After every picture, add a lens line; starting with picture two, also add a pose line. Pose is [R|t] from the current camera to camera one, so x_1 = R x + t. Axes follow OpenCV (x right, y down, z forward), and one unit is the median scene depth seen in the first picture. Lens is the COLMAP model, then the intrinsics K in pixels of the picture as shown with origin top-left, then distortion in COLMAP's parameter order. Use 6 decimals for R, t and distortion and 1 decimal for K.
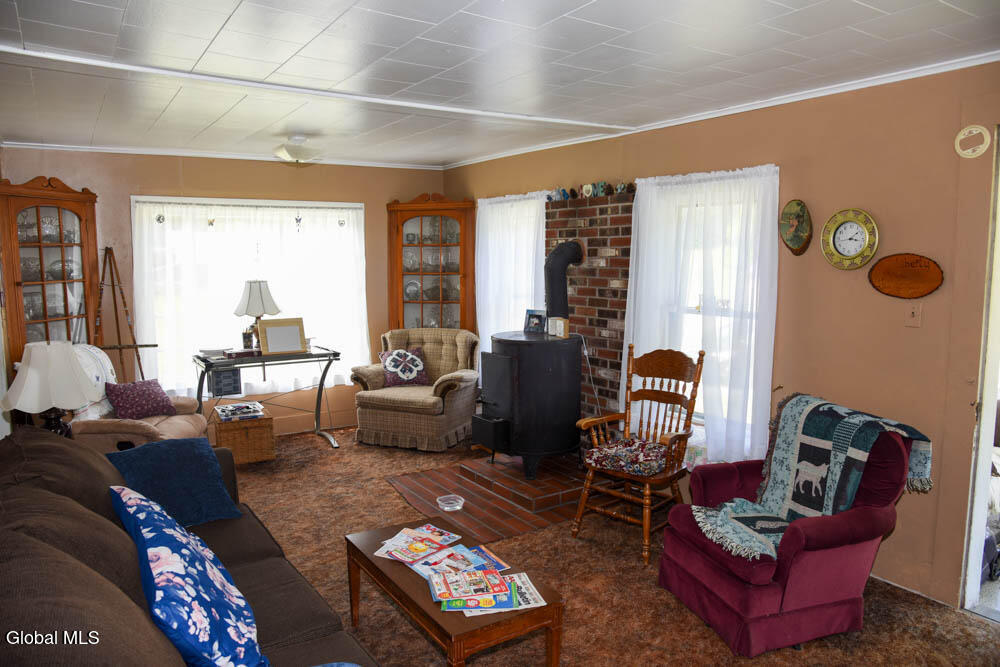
lens RADIAL K [[691.5, 0, 508.9], [0, 691.5, 328.8], [0, 0, 1]] dist [-0.029256, -0.003027]
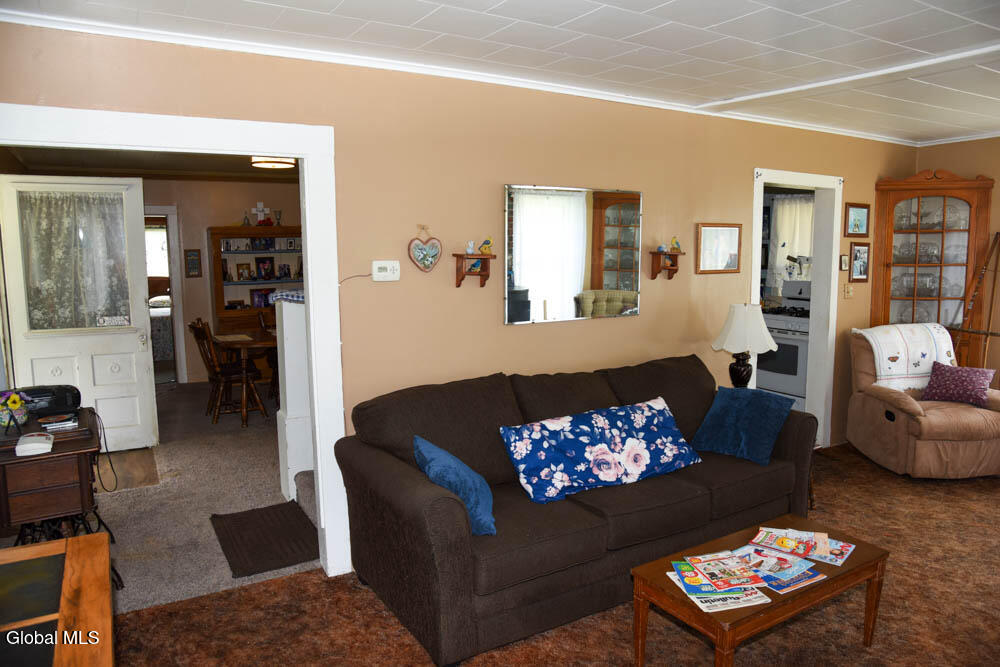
lens RADIAL K [[691.5, 0, 506.9], [0, 691.5, 328.7], [0, 0, 1]] dist [-0.029256, -0.003027]
pose [[-0.026555, 0.116547, -0.992830, 0.886166], [-0.100788, 0.987807, 0.118653, -0.056336], [0.994554, 0.103216, -0.014485, 0.670302]]
